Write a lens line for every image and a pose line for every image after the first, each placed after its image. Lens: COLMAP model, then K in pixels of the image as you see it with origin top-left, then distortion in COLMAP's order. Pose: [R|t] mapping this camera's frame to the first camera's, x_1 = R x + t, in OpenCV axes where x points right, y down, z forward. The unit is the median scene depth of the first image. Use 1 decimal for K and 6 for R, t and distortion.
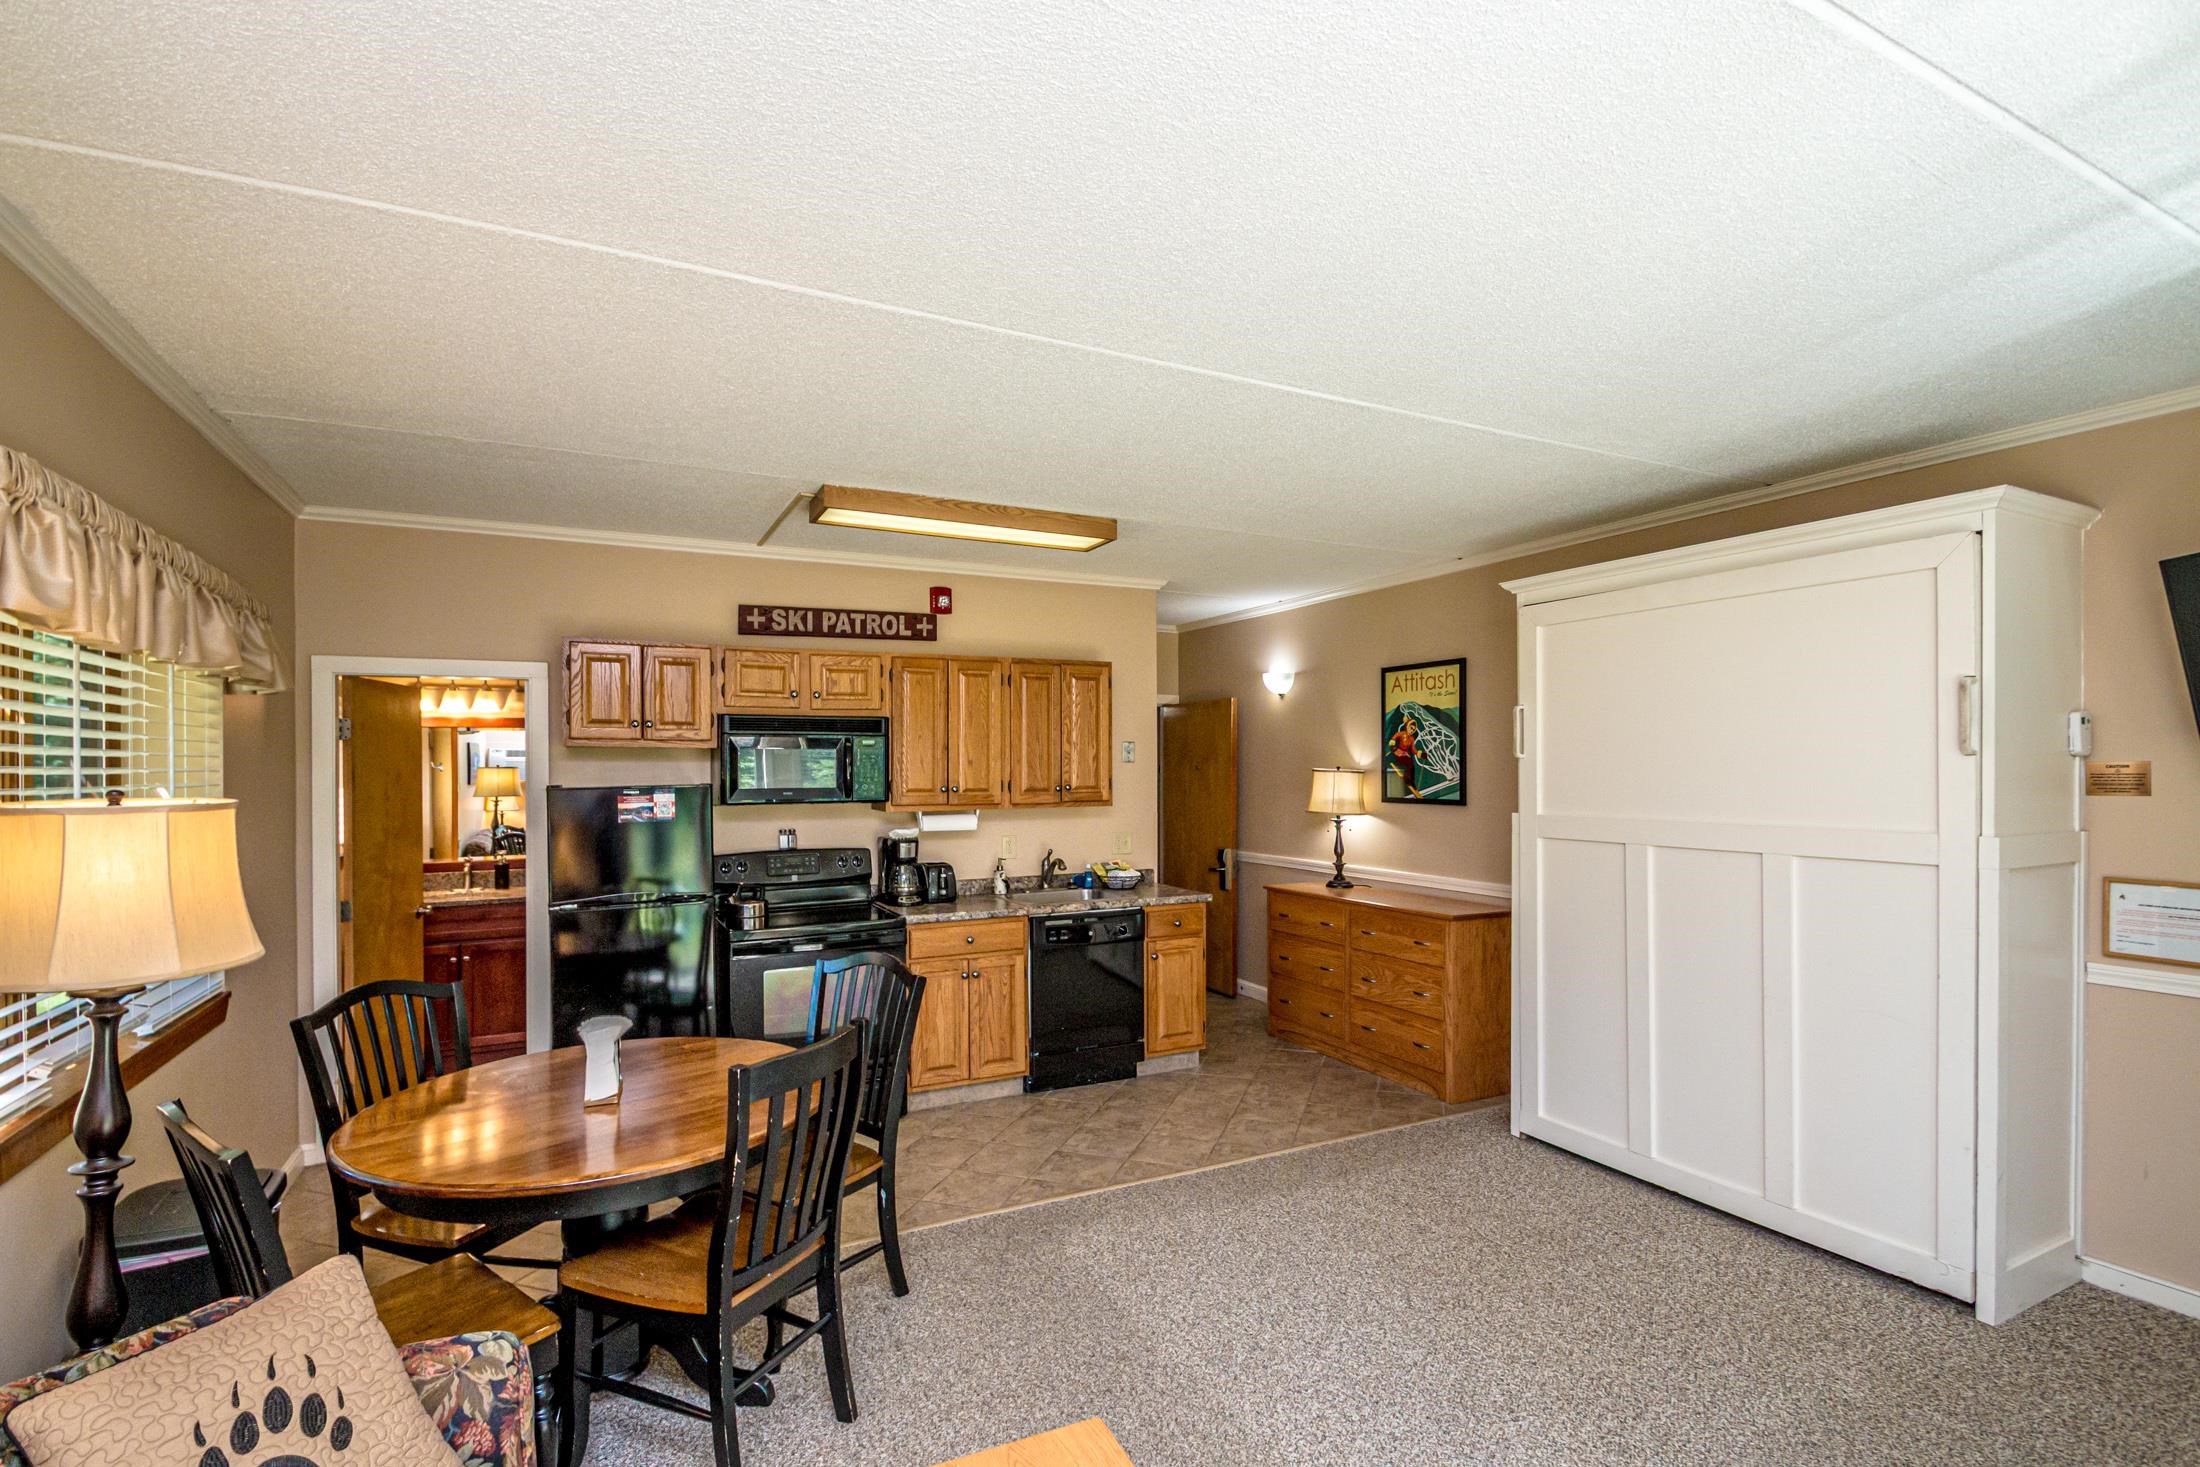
lens RADIAL K [[1038.8, 0, 1088.6], [0, 1038.8, 732.7], [0, 0, 1]] dist [0.008773, -0.013567]
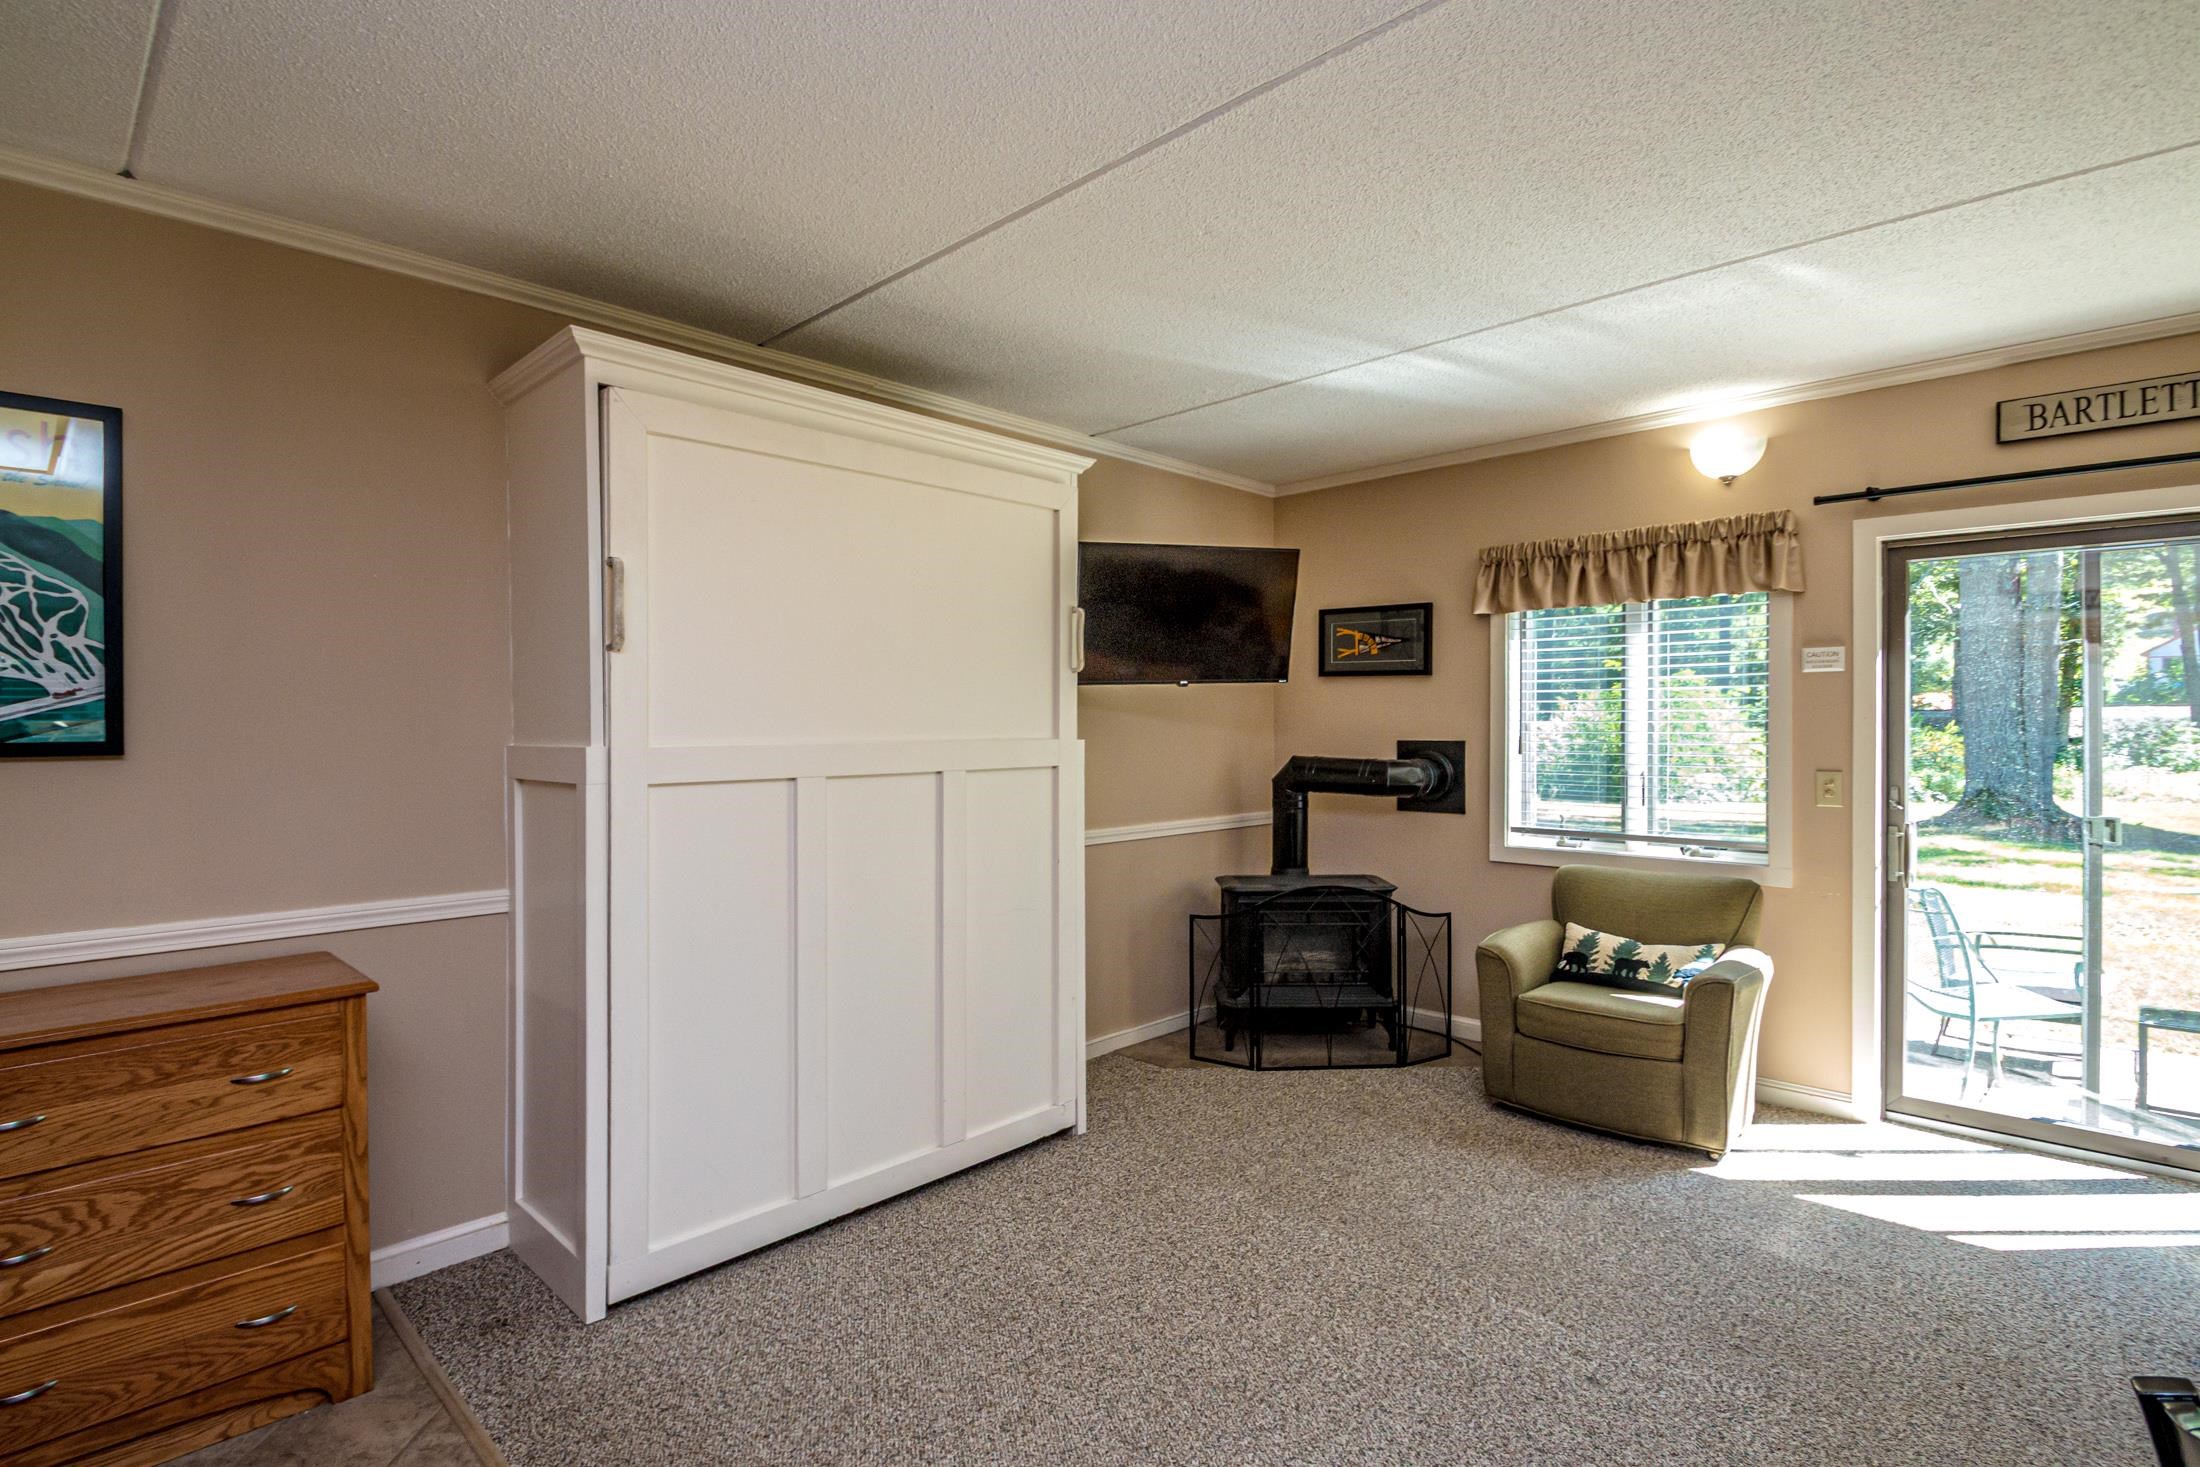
lens RADIAL K [[1038.8, 0, 1088.6], [0, 1038.8, 732.7], [0, 0, 1]] dist [0.008773, -0.013567]
pose [[-0.324007, 0.003193, 0.946049, -0.206869], [-0.020630, 0.999733, -0.010440, 0.069535], [-0.945830, -0.022900, -0.323854, 0.927697]]
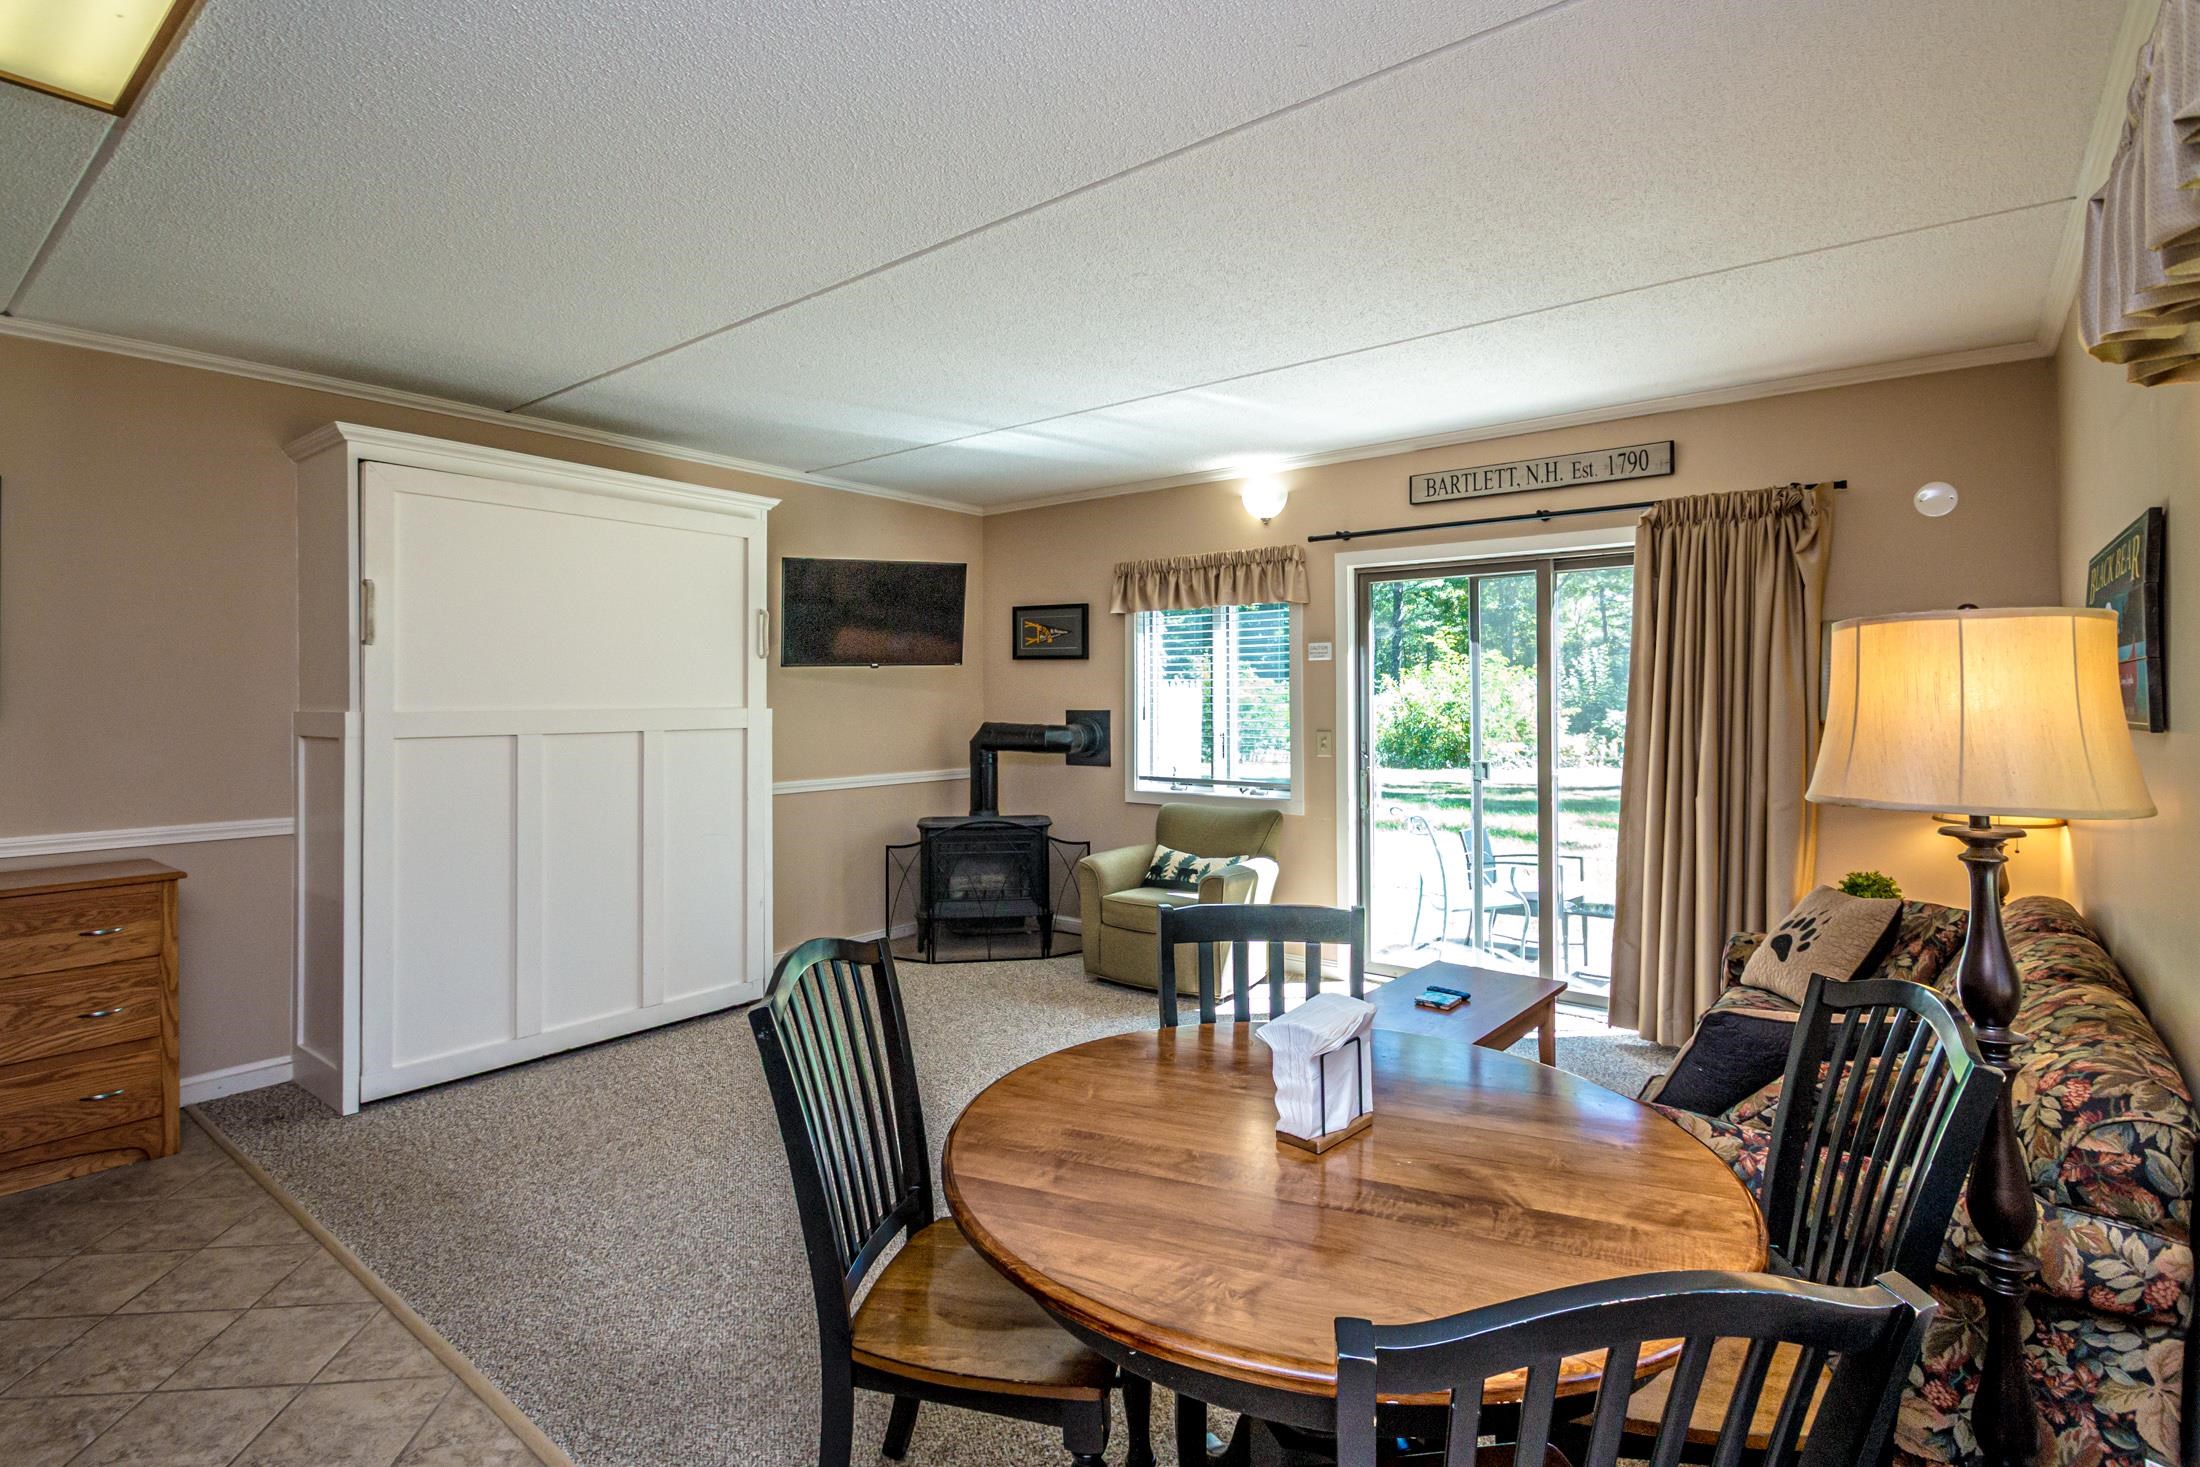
lens RADIAL K [[1025.3, 0, 1097.5], [0, 1025.3, 692.1], [0, 0, 1]] dist [0.001896, -0.009179]
pose [[-0.427745, 0.015266, 0.903770, -0.550548], [-0.019379, 0.999473, -0.026055, 0.070635], [-0.903692, -0.028659, -0.427224, 0.816579]]
